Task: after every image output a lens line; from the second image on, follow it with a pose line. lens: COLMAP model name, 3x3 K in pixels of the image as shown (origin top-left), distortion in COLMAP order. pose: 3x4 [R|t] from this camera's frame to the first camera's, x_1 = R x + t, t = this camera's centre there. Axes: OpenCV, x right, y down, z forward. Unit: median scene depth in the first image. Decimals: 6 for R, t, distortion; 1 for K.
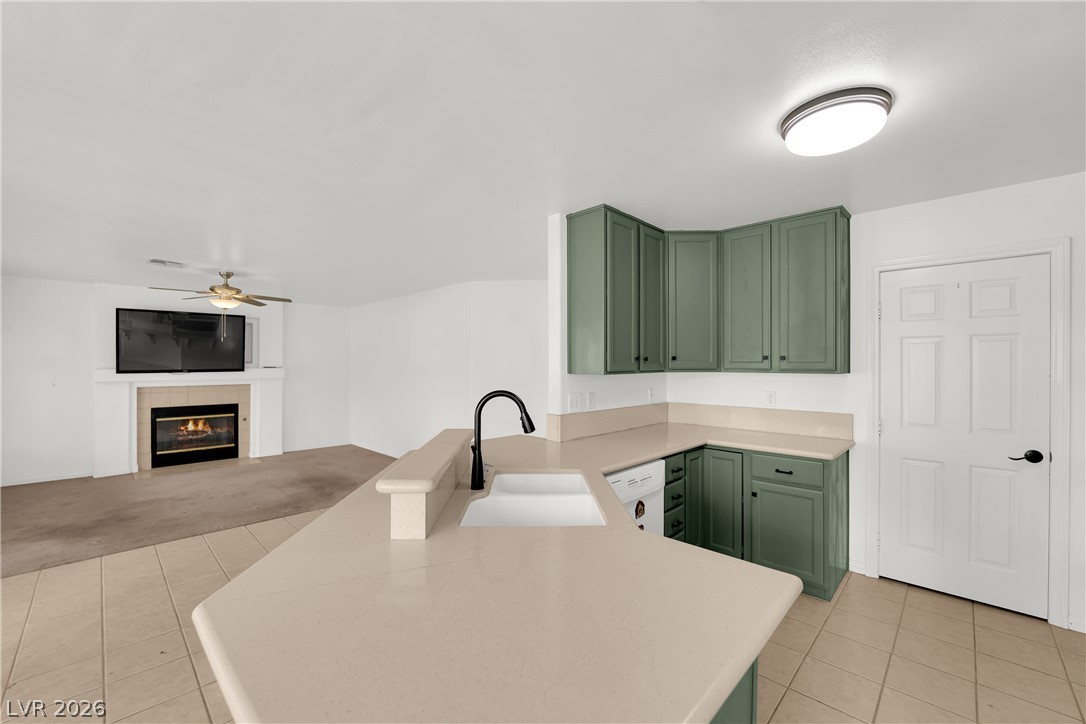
lens RADIAL K [[439.0, 0, 532.8], [0, 439.0, 362.7], [0, 0, 1]] dist [-0.014543, -0.001081]
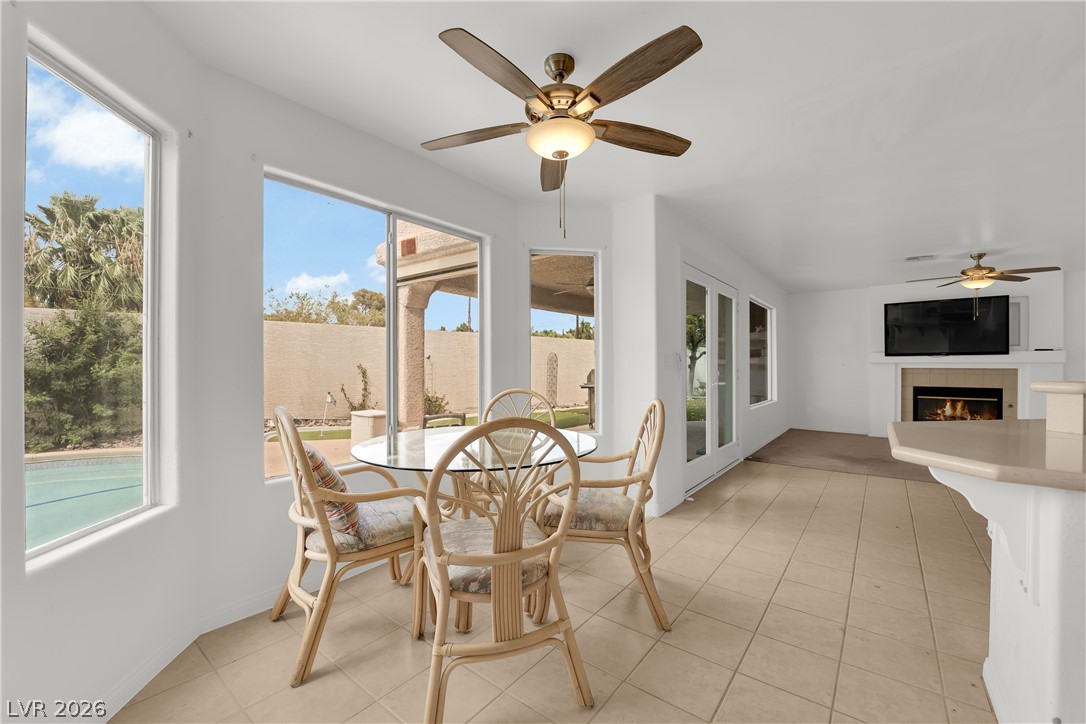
lens RADIAL K [[439.0, 0, 545.1], [0, 439.0, 364.8], [0, 0, 1]] dist [-0.014543, -0.001081]
pose [[0.121222, -0.001178, -0.992625, 0.158947], [-0.000468, 0.999999, -0.001244, 0.048408], [0.992625, 0.000615, 0.121222, -0.123414]]
